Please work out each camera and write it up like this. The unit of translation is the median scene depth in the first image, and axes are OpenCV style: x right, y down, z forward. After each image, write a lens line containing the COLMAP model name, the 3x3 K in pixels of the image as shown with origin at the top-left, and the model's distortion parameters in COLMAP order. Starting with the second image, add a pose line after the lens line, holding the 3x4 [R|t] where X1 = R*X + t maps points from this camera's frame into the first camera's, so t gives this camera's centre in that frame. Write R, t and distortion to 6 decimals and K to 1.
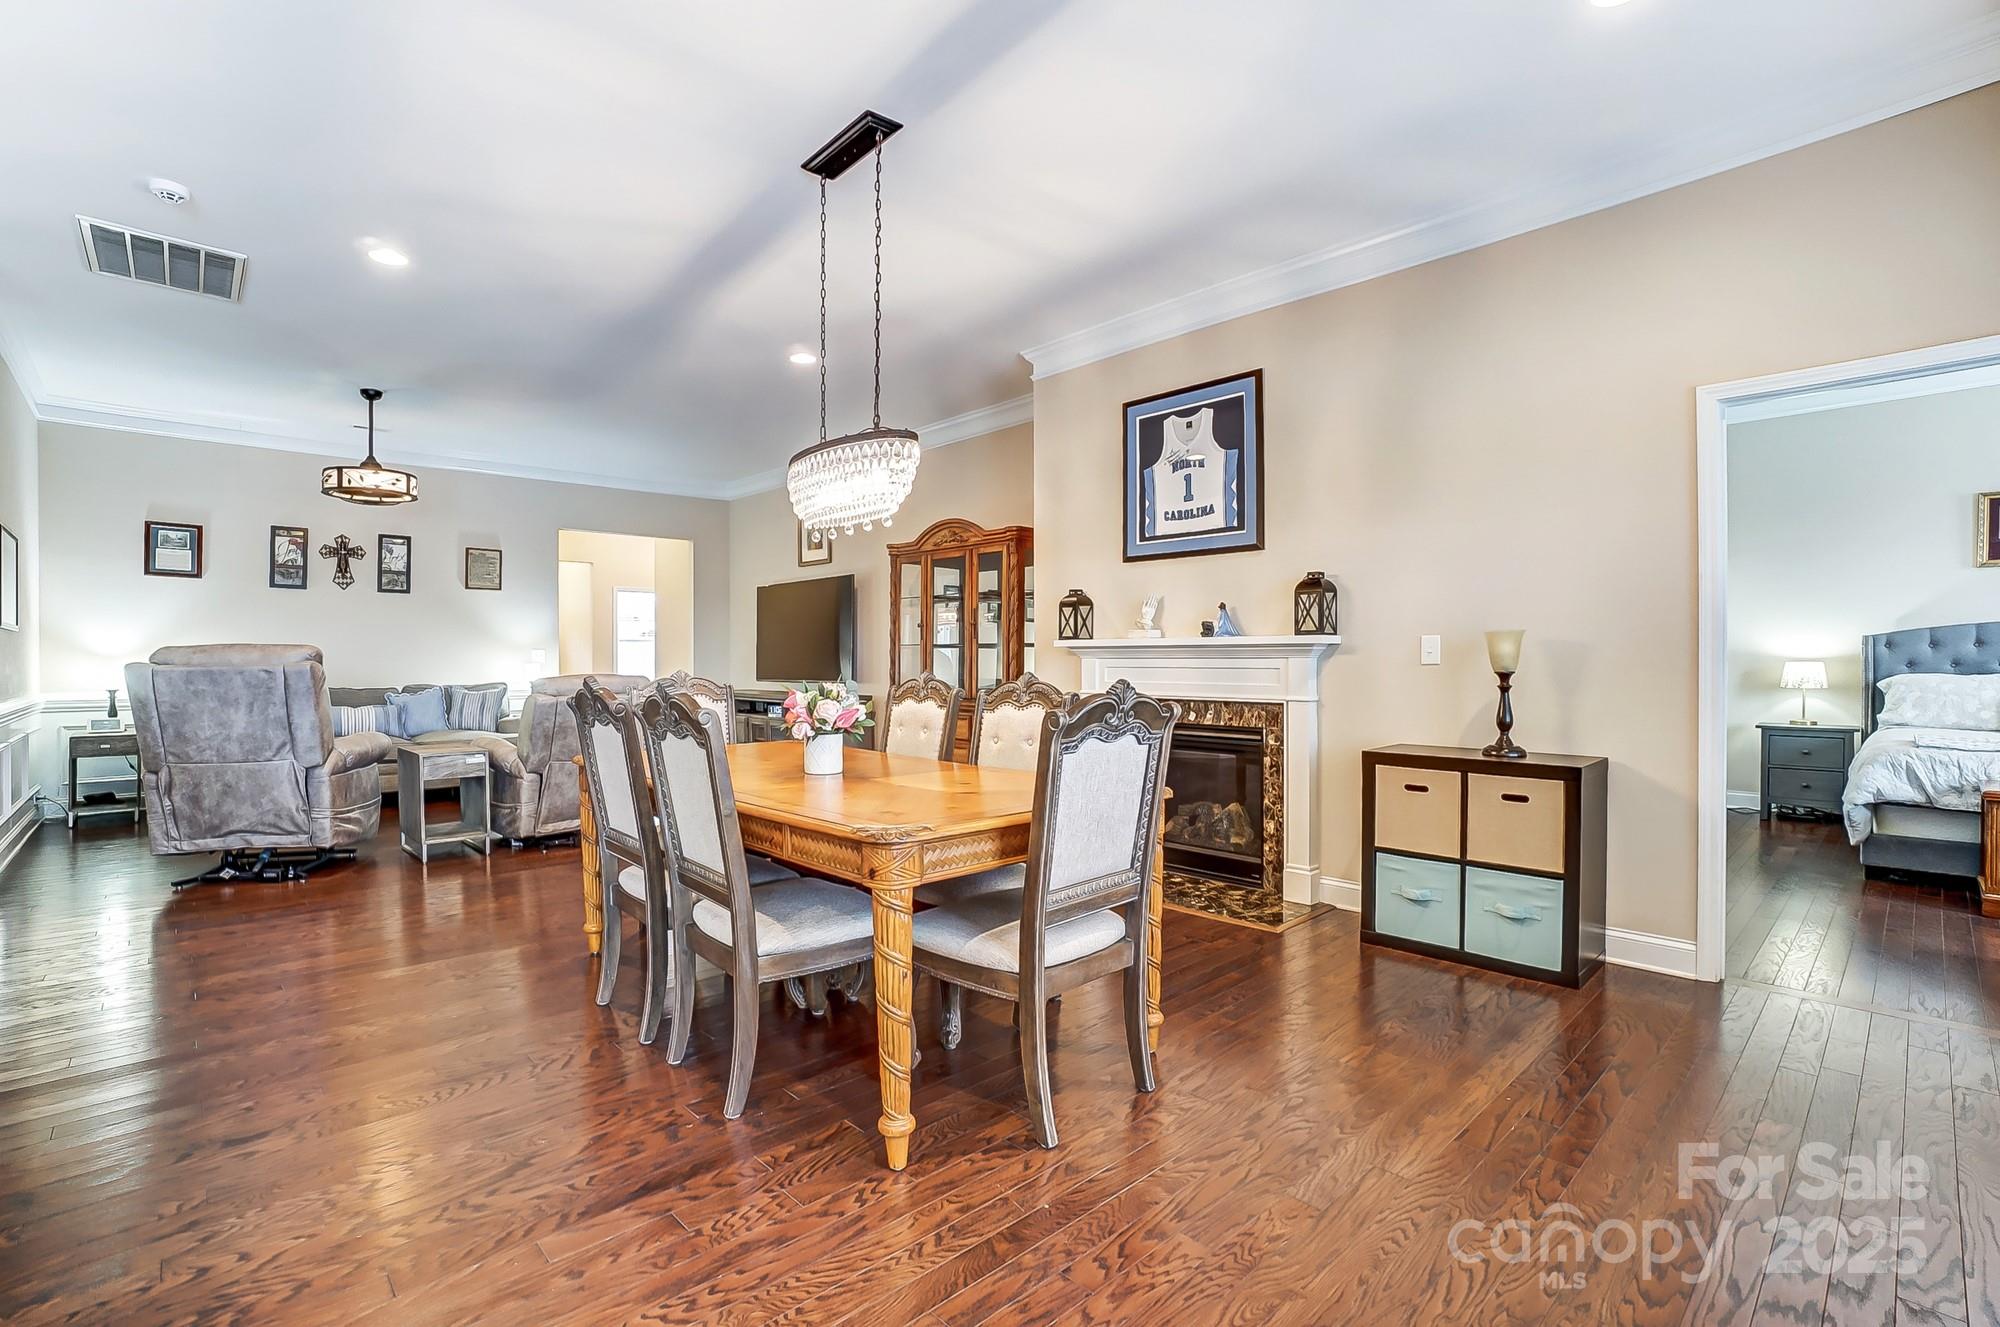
lens RADIAL K [[922.7, 0, 1018.5], [0, 922.7, 681.4], [0, 0, 1]] dist [-0.113971, 0.055910]
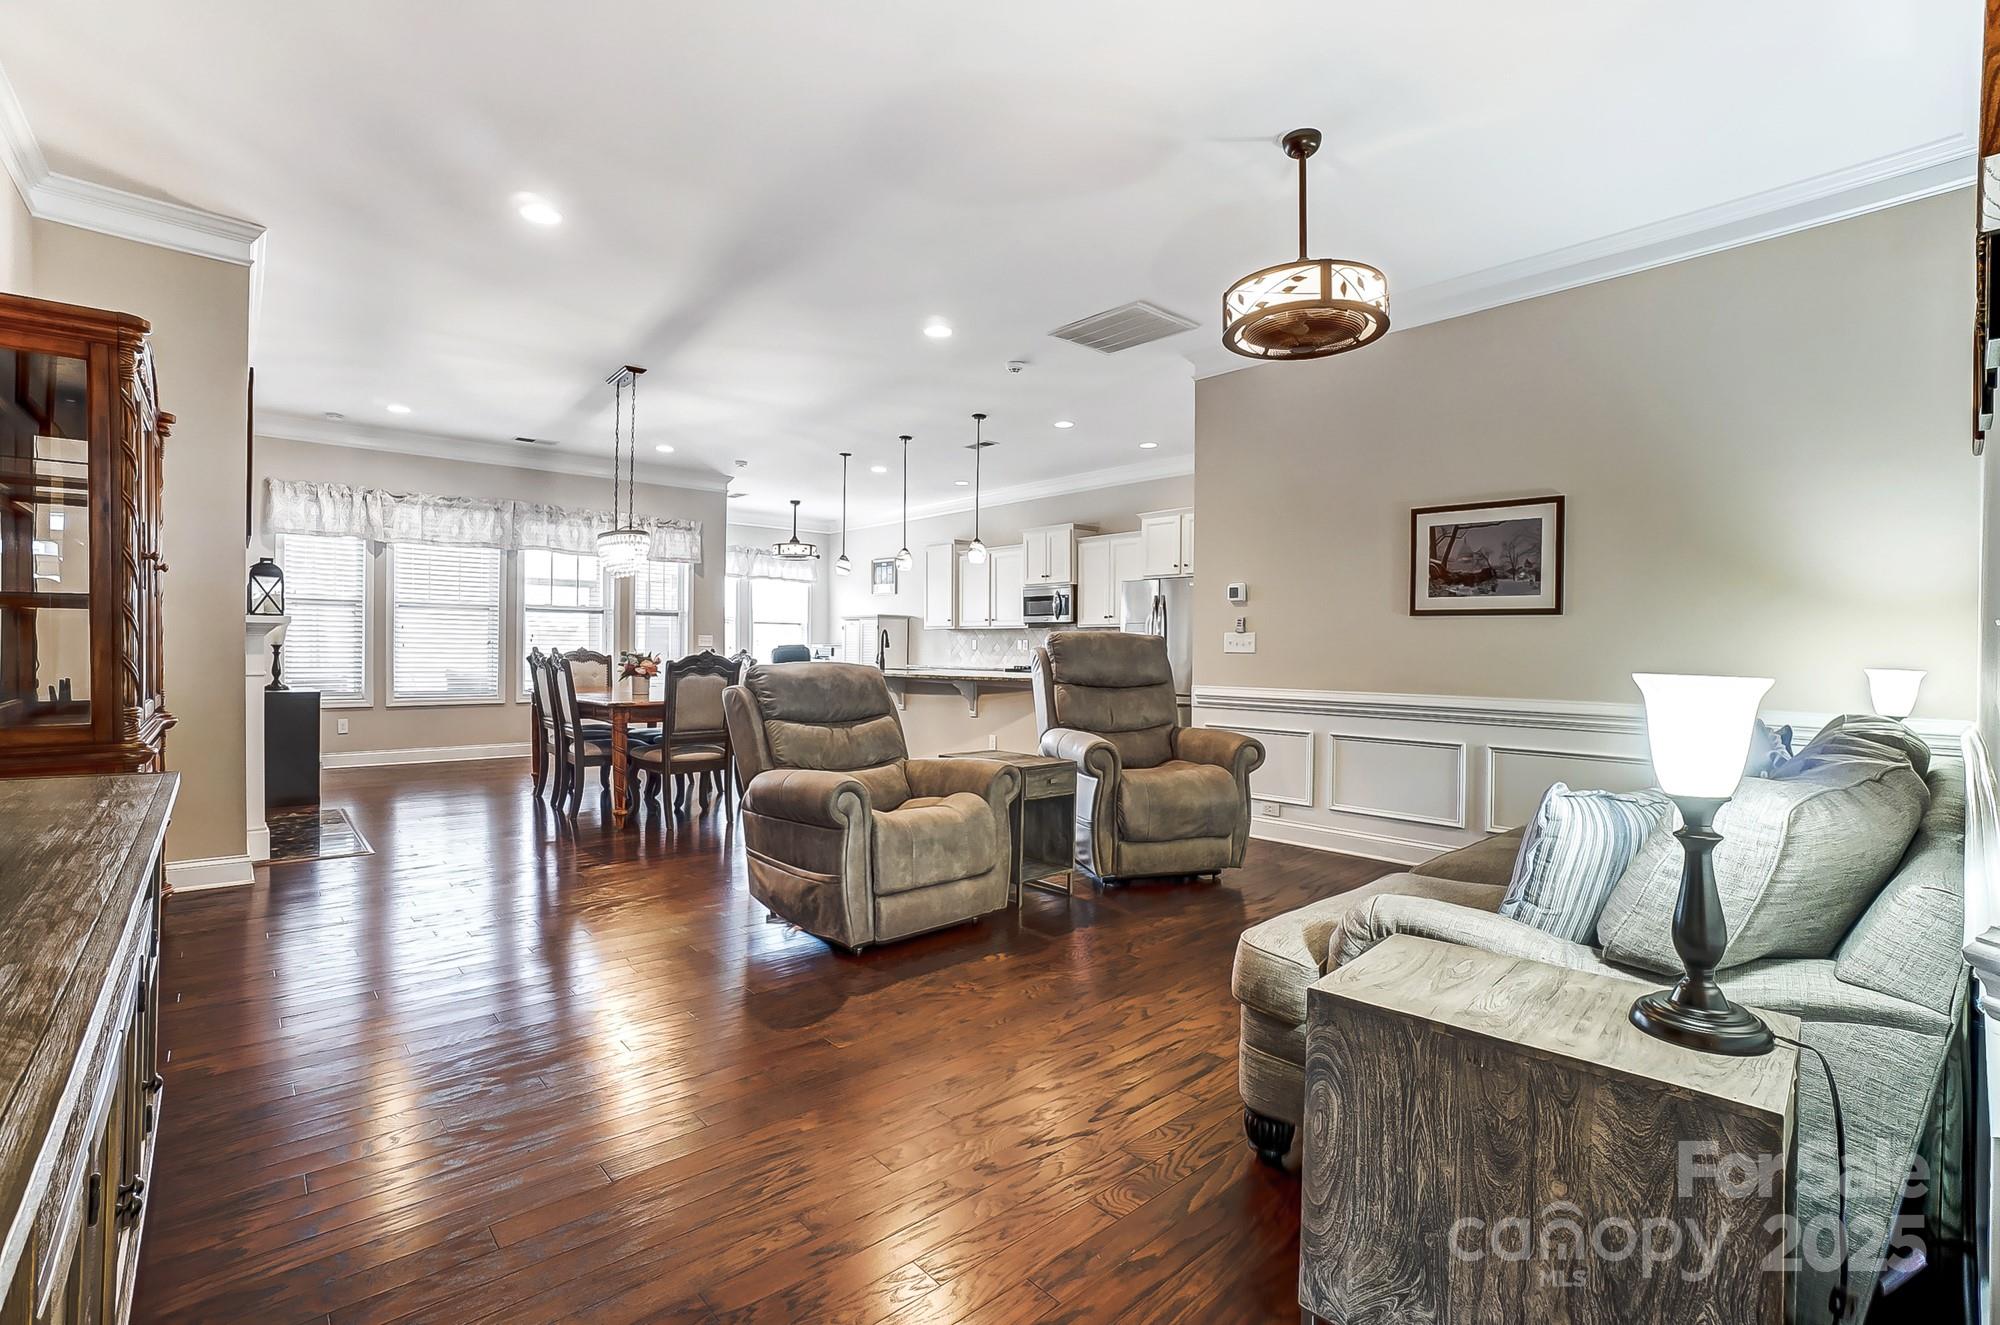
lens RADIAL K [[909.6, 0, 973.1], [0, 909.6, 650.6], [0, 0, 1]] dist [-0.057175, 0.027411]
pose [[-0.998899, -0.010238, 0.045788, -0.719672], [-0.009081, 0.999636, 0.025410, -0.042554], [-0.046032, 0.024966, -0.998628, 2.043415]]
